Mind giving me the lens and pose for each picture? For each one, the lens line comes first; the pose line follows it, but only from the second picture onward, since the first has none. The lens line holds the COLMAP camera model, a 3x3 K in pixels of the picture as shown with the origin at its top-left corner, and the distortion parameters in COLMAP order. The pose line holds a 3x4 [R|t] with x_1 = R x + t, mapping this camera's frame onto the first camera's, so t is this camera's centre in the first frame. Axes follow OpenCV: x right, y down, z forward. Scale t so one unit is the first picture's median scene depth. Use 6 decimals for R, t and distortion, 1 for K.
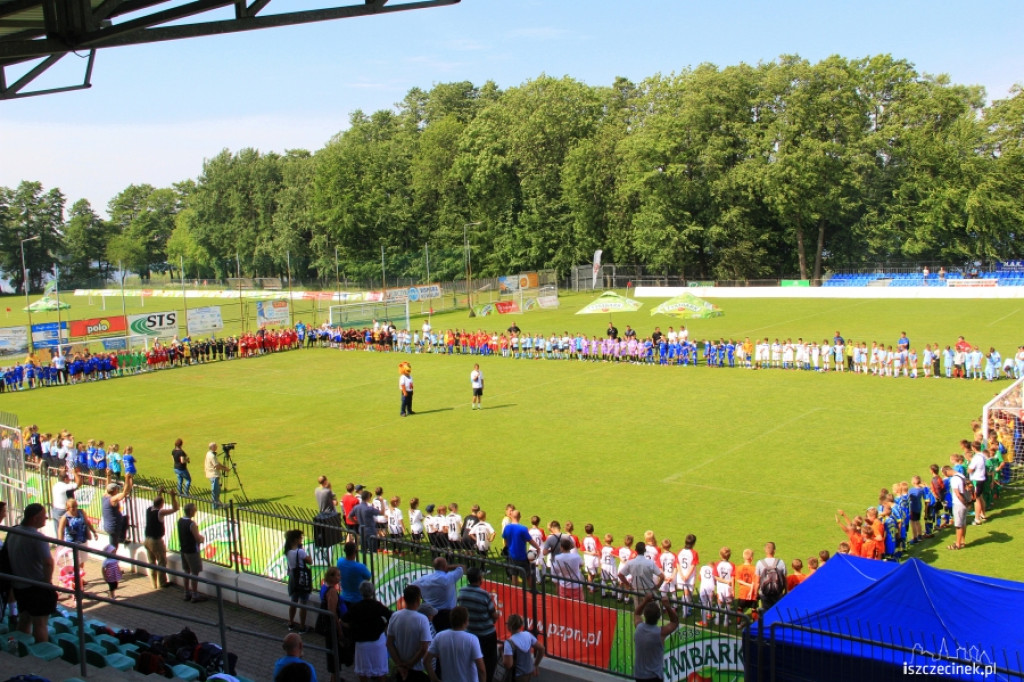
lens RADIAL K [[1005.6, 0, 512.0], [0, 1005.6, 341.0], [0, 0, 1]] dist [-0.002202, 0.240523]
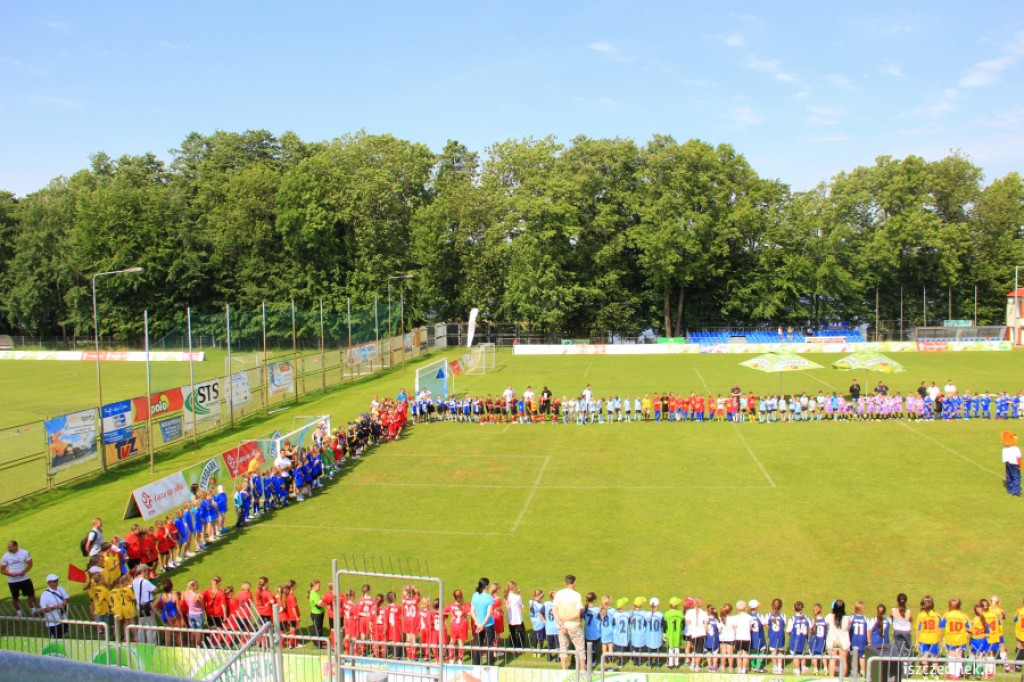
lens RADIAL K [[872.0, 0, 513.7], [0, 872.0, 324.2], [0, 0, 1]] dist [-0.163736, 0.144825]
pose [[0.860420, 0.007516, 0.509531, -0.358760], [0.032906, 0.996985, -0.070275, -0.014790], [-0.508523, 0.077232, 0.857578, 0.281193]]
